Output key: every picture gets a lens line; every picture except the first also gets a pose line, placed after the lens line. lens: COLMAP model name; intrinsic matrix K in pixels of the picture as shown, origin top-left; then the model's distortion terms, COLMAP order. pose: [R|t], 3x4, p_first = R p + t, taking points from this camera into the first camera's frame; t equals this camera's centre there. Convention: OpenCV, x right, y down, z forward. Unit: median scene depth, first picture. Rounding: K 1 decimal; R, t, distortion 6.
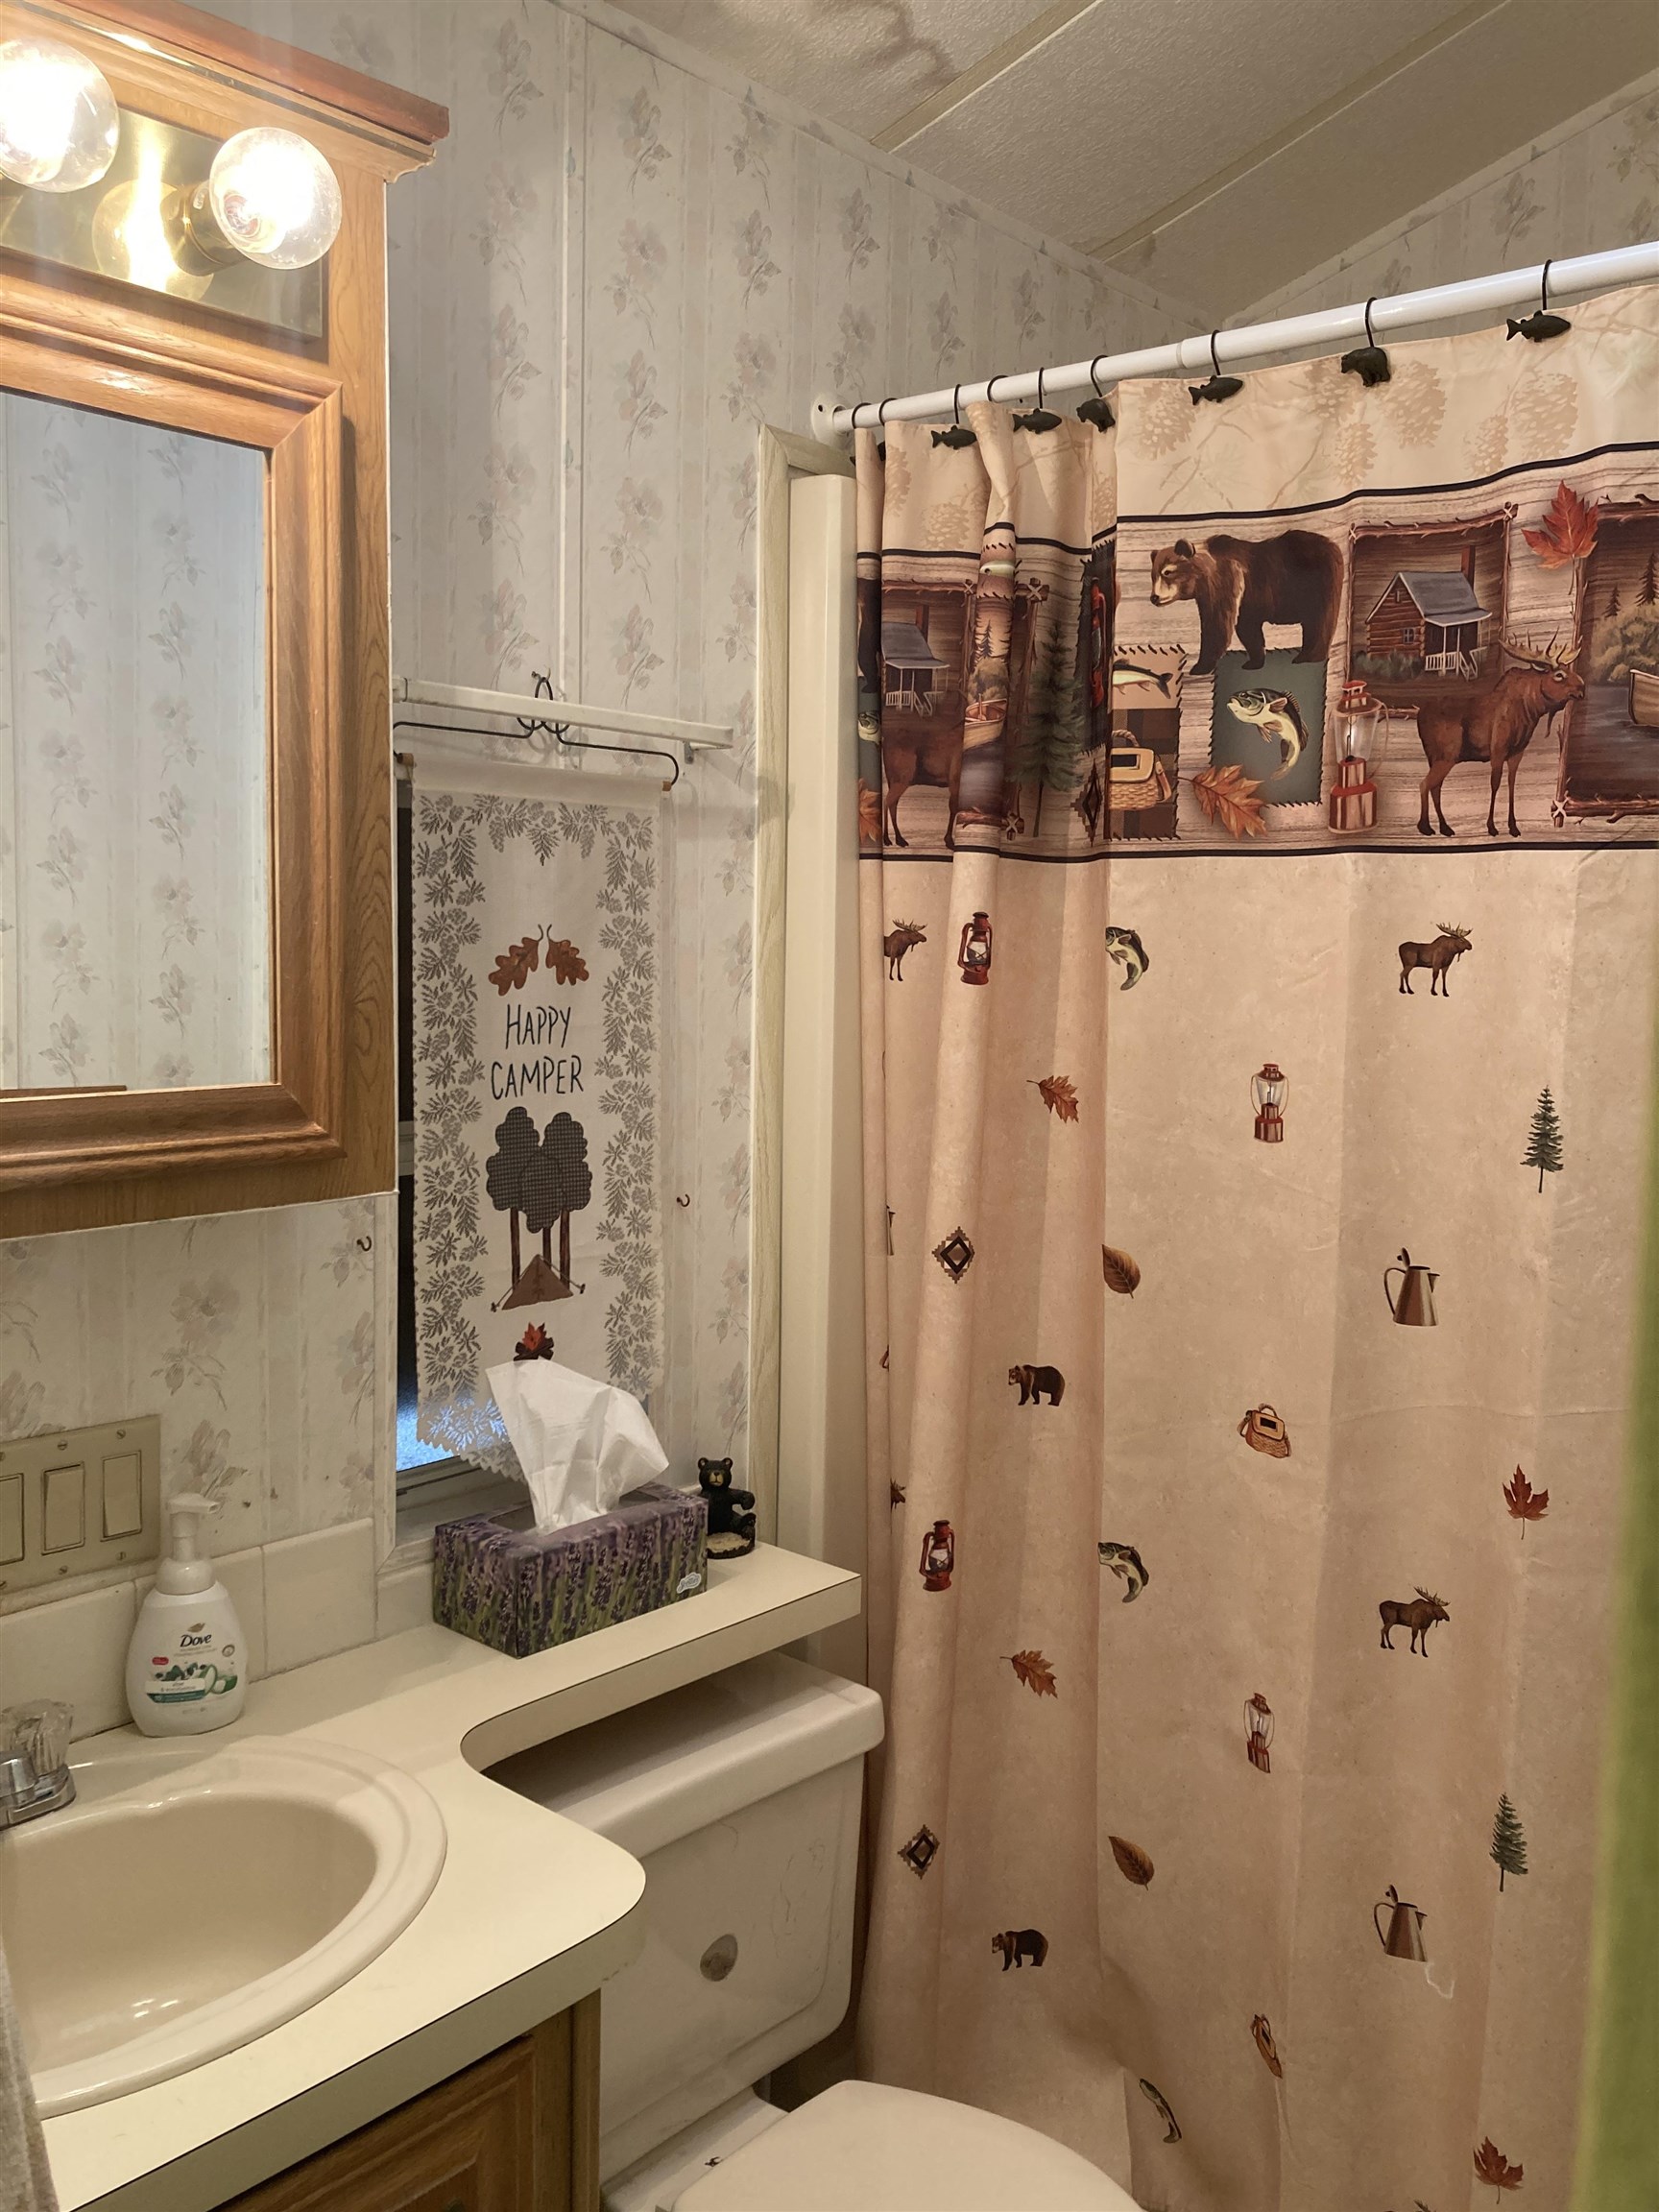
lens RADIAL K [[1814.4, 0, 814.6], [0, 1814.4, 1110.3], [0, 0, 1]] dist [0.037748, -0.046499]
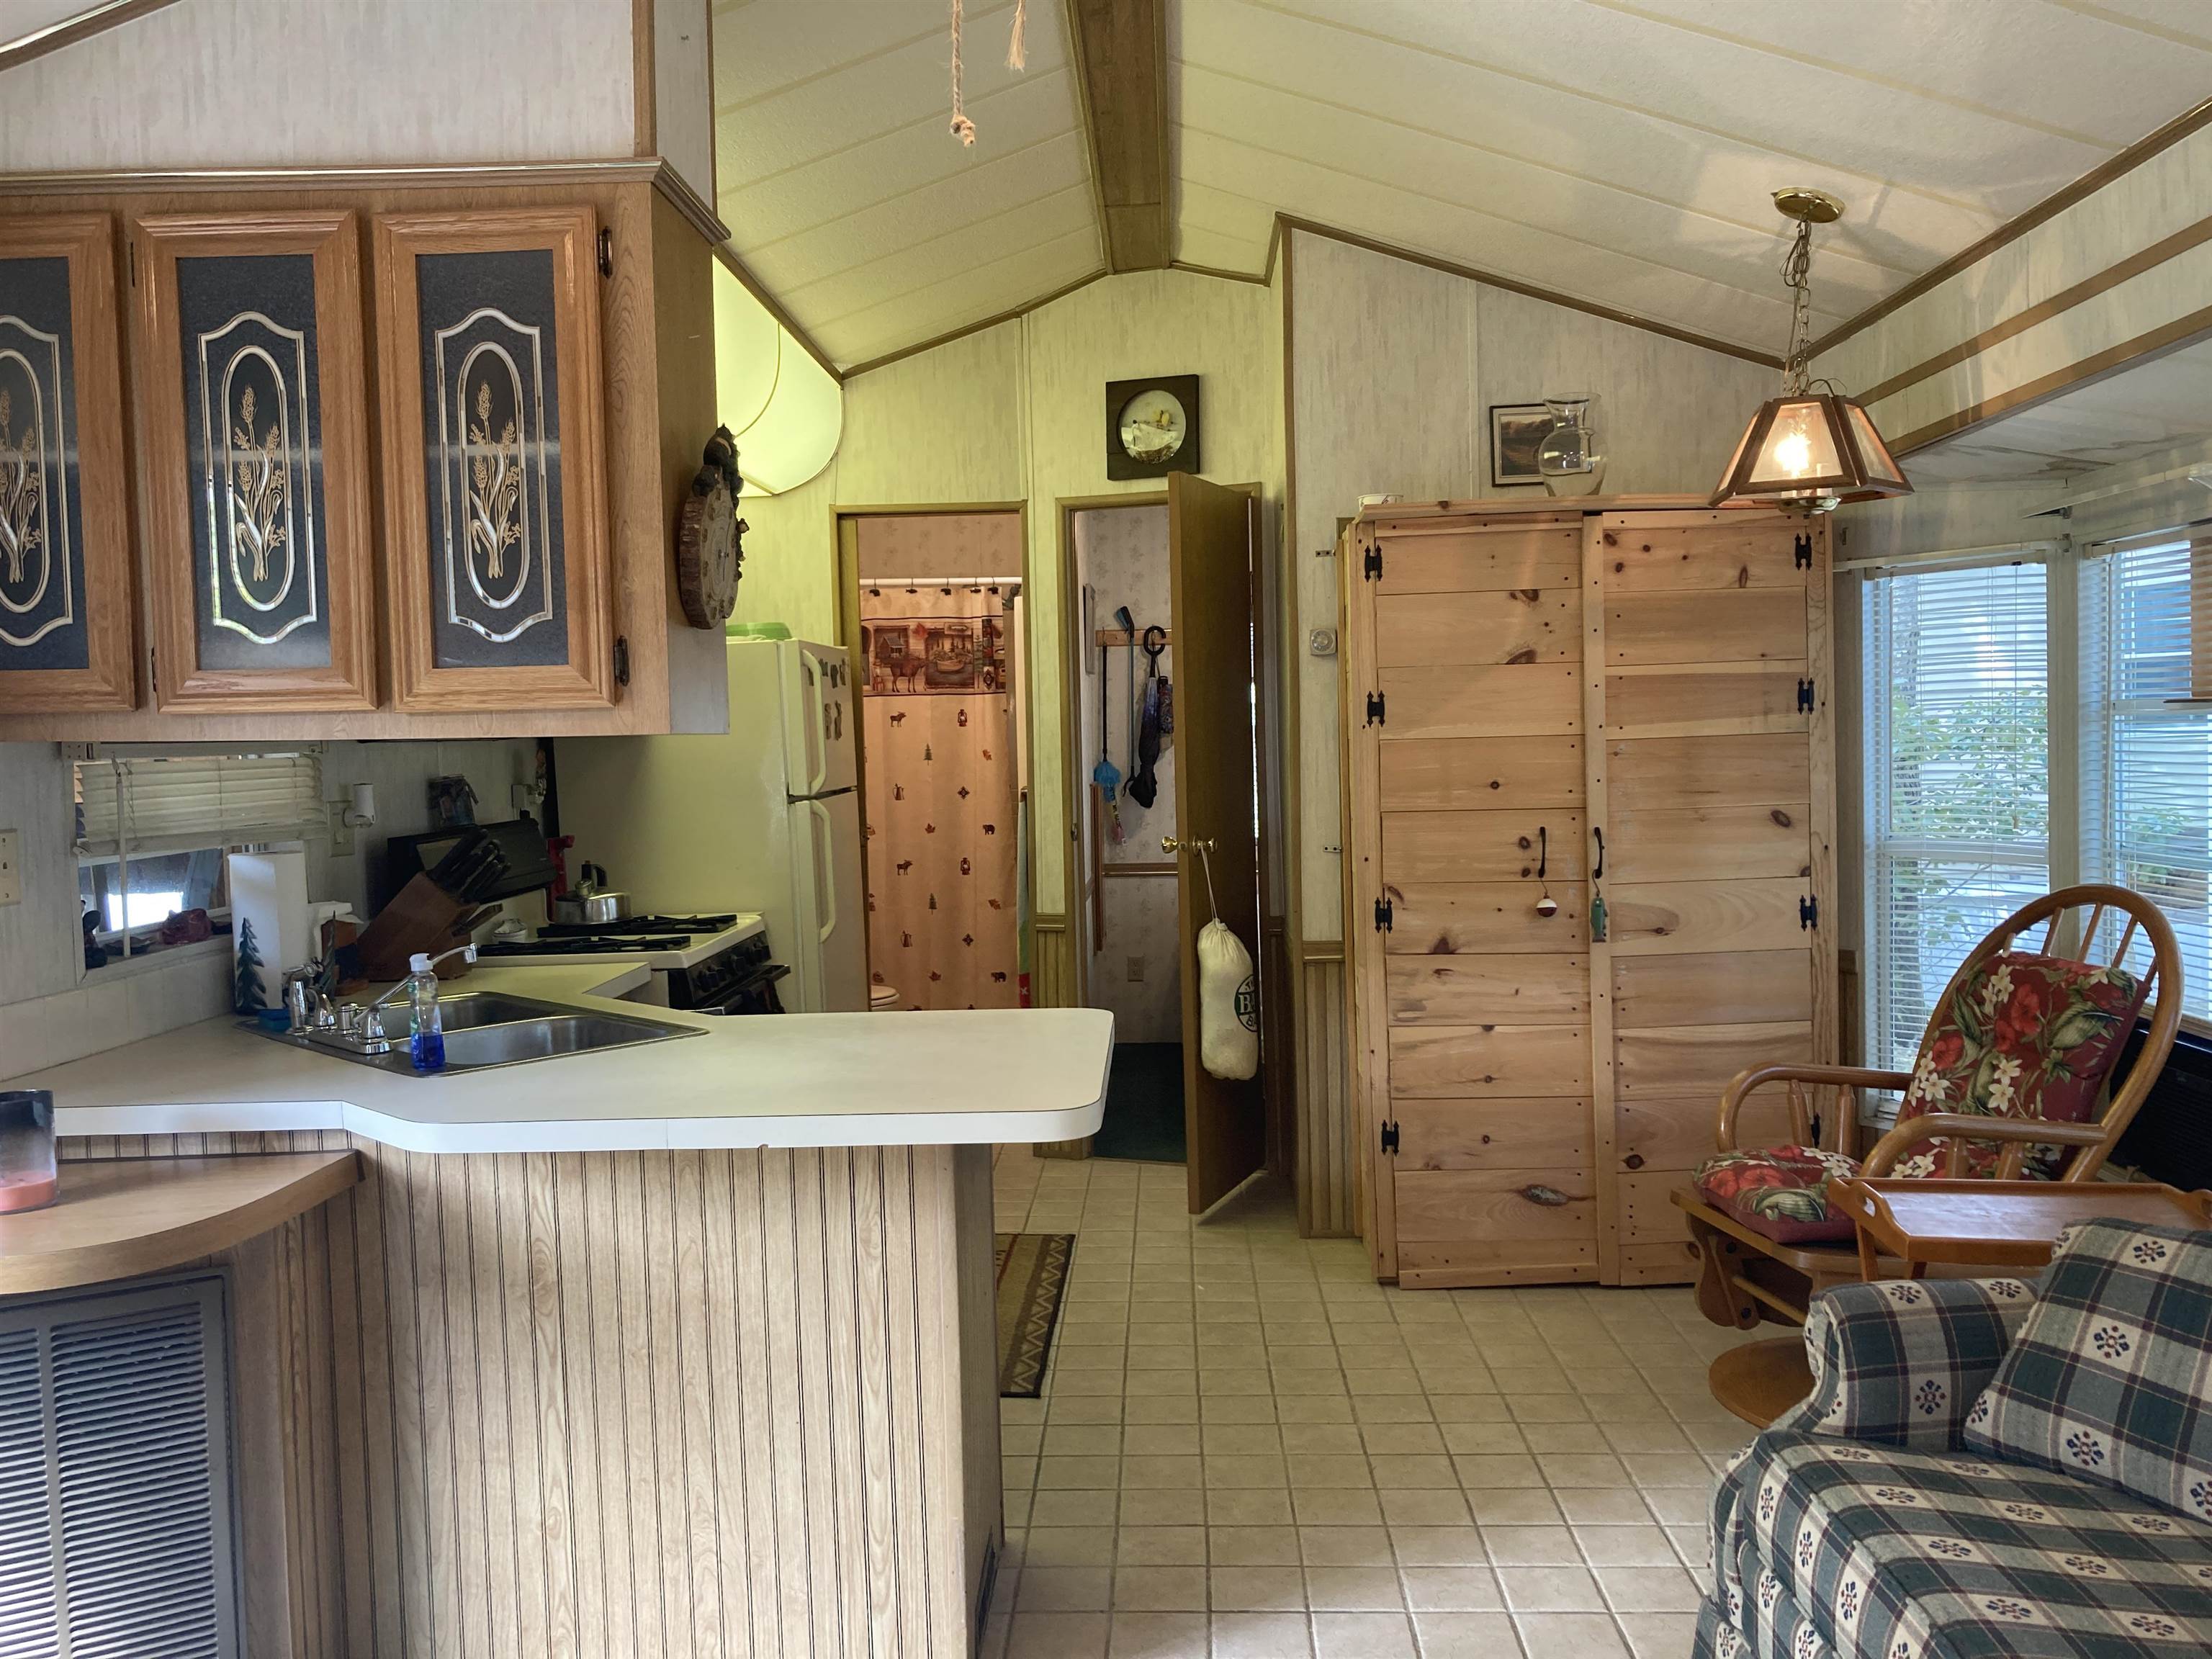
lens RADIAL K [[1814.4, 0, 1083.5], [0, 1814.4, 812.8], [0, 0, 1]] dist [0.037748, -0.046499]
pose [[0.773069, -0.063900, 0.631095, -2.204149], [0.100948, 0.994627, -0.022950, 0.304985], [-0.626238, 0.081450, 0.775366, -2.824592]]
